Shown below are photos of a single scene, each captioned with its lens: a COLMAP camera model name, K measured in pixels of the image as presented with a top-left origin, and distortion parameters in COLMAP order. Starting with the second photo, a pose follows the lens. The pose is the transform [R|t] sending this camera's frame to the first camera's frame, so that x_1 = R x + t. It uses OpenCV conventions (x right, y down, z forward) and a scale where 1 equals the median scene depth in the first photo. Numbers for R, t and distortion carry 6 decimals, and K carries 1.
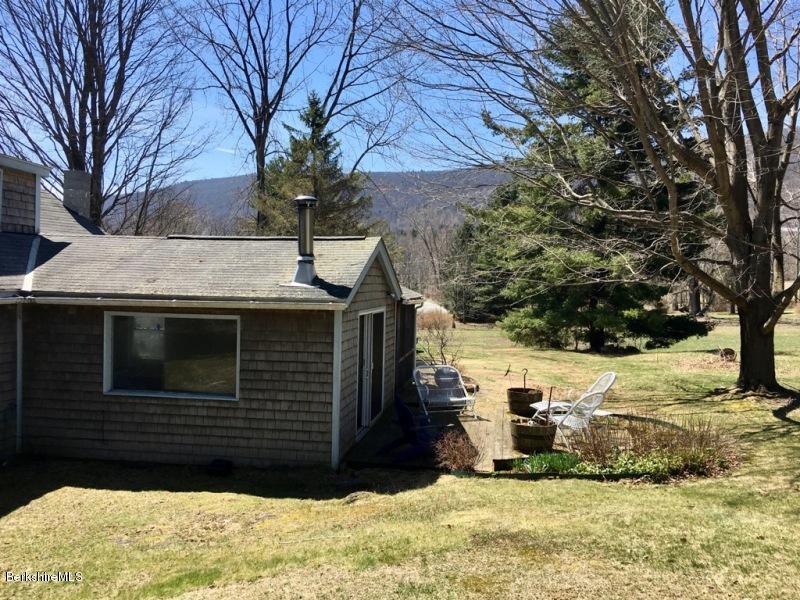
lens RADIAL K [[688.9, 0, 398.0], [0, 688.9, 297.3], [0, 0, 1]] dist [0.063372, -0.066822]
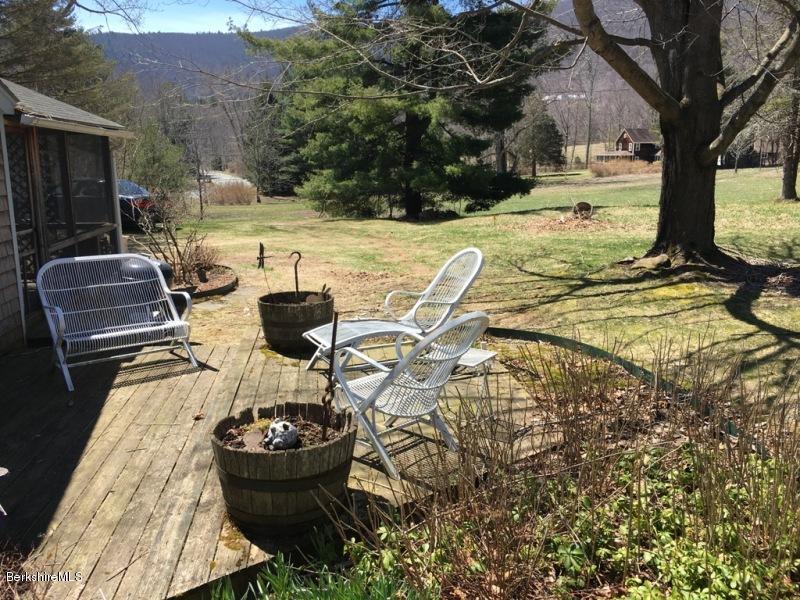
lens RADIAL K [[688.9, 0, 398.9], [0, 688.9, 300.5], [0, 0, 1]] dist [0.063372, -0.066822]
pose [[0.963496, -0.081131, 0.255132, 0.045179], [0.032815, 0.981579, 0.188215, 0.017265], [-0.265702, -0.172973, 0.948411, 0.184016]]
